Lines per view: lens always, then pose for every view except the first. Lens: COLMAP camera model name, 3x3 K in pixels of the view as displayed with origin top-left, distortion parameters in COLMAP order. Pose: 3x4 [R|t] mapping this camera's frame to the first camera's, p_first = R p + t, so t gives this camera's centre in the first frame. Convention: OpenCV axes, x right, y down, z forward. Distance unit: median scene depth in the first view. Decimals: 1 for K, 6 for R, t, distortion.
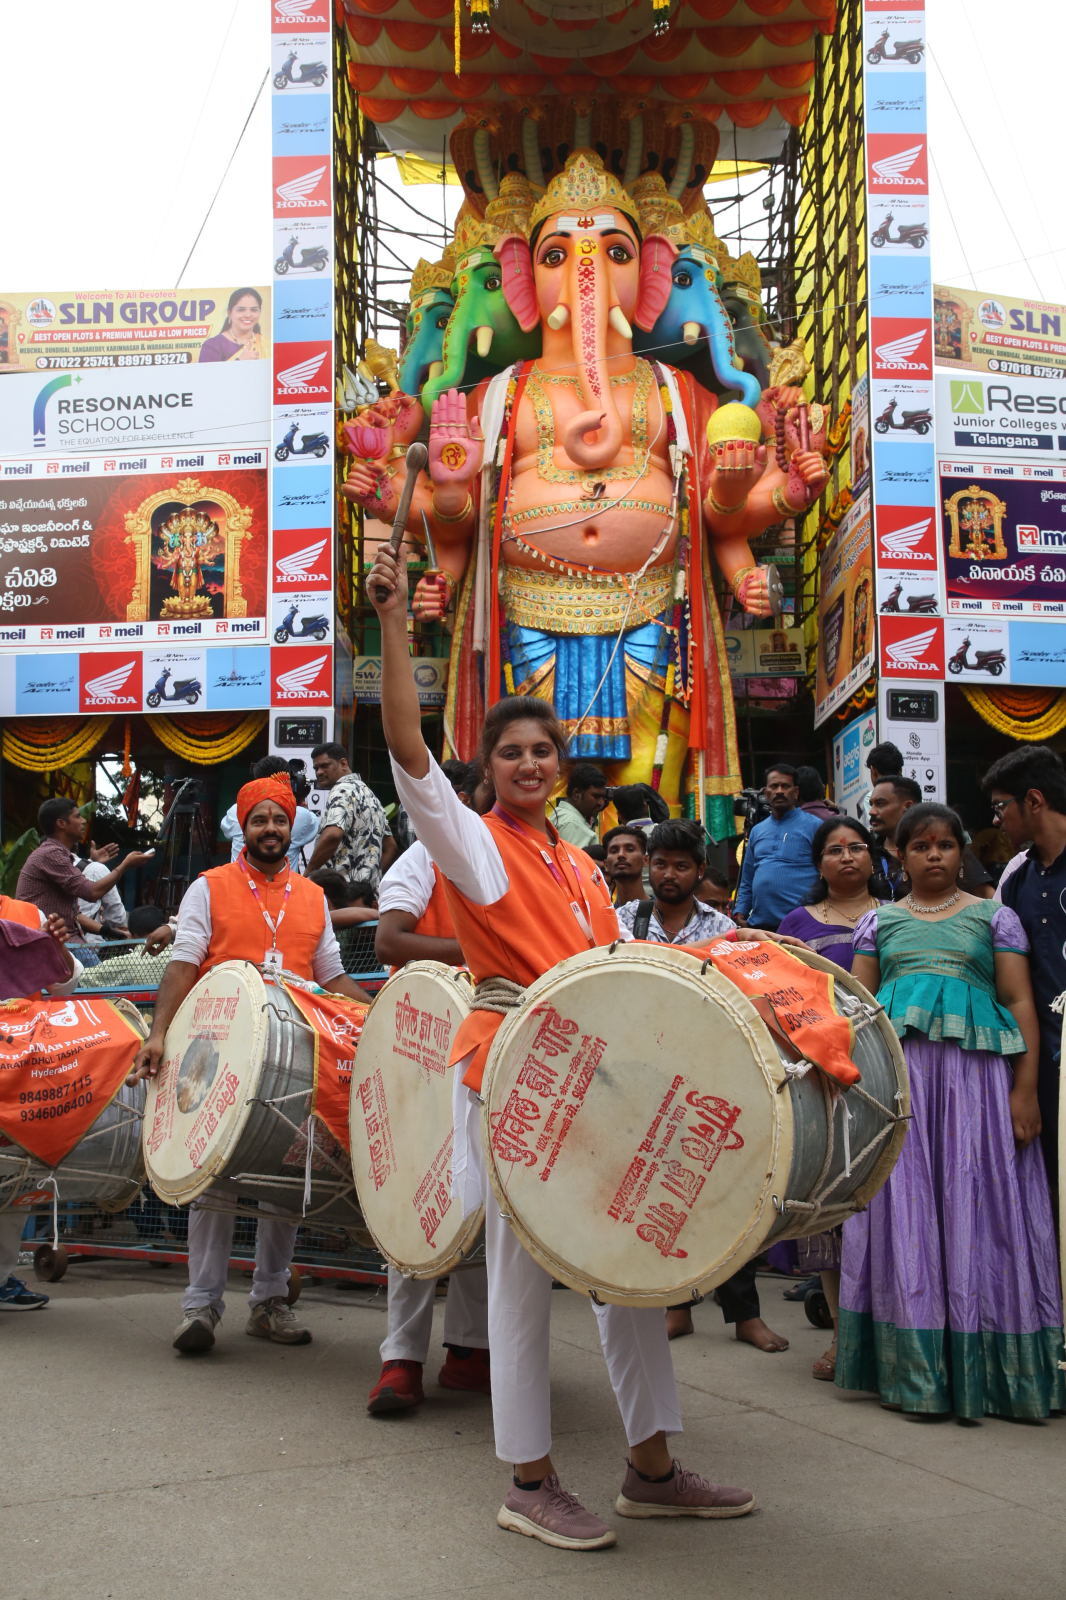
lens RADIAL K [[1650.2, 0, 525.8], [0, 1650.2, 820.9], [0, 0, 1]] dist [0.076594, 0.027672]
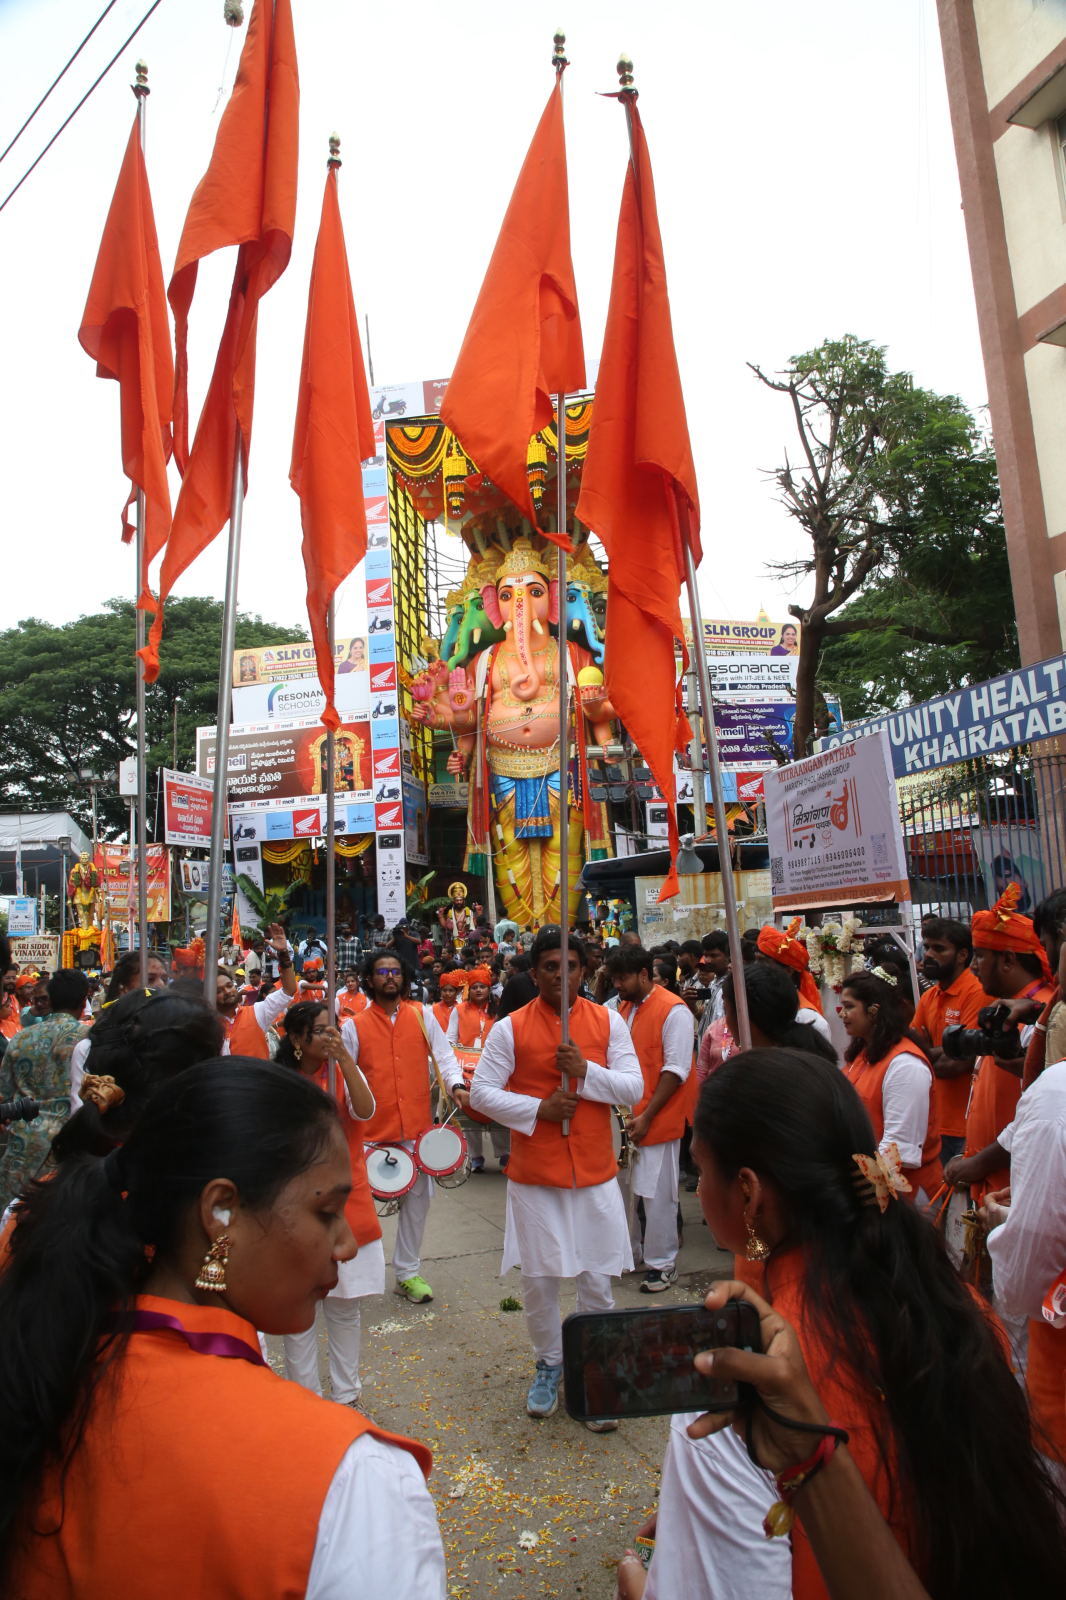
lens RADIAL K [[1093.5, 0, 522.2], [0, 1093.5, 823.2], [0, 0, 1]] dist [-0.076899, 0.043760]
pose [[0.993599, -0.057900, -0.096998, 0.176391], [0.060323, 0.997931, 0.022232, -0.095786], [0.095511, -0.027940, 0.995036, -0.423449]]
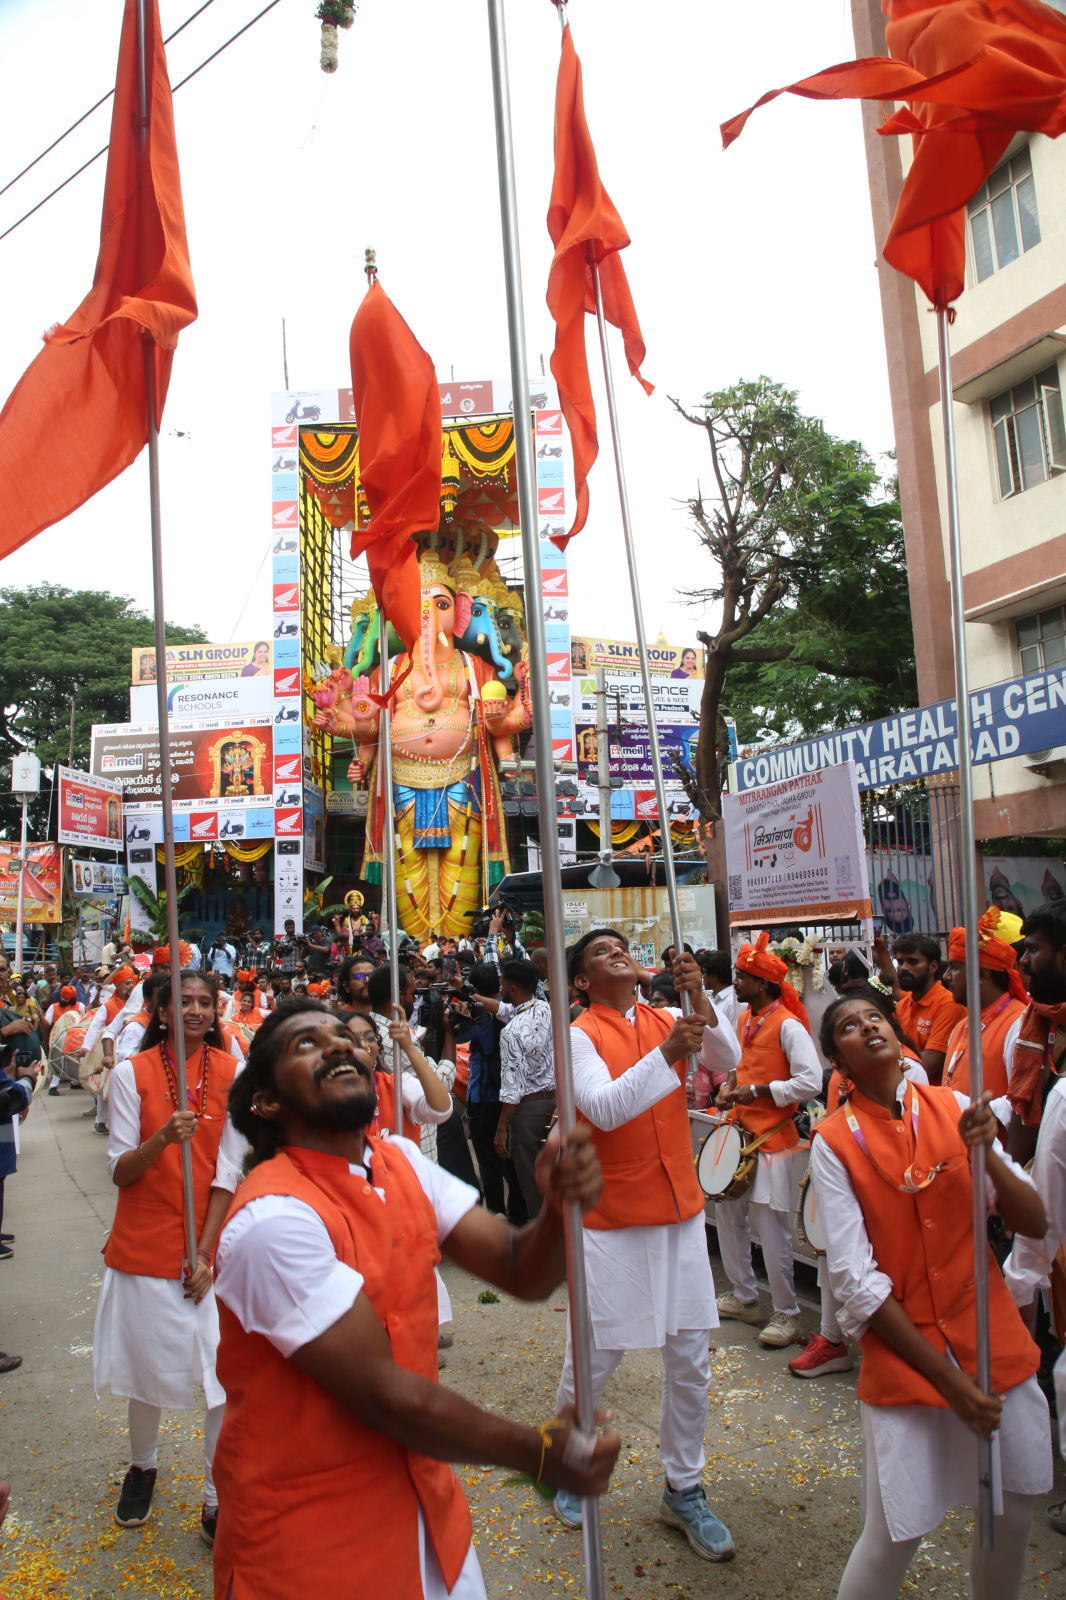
lens RADIAL K [[1090.9, 0, 522.3], [0, 1090.9, 822.9], [0, 0, 1]] dist [-0.076830, 0.044449]
pose [[0.999611, -0.025983, 0.010185, 0.154745], [0.025819, 0.999540, 0.015908, -0.097210], [-0.010594, -0.015639, 0.999822, -0.434382]]
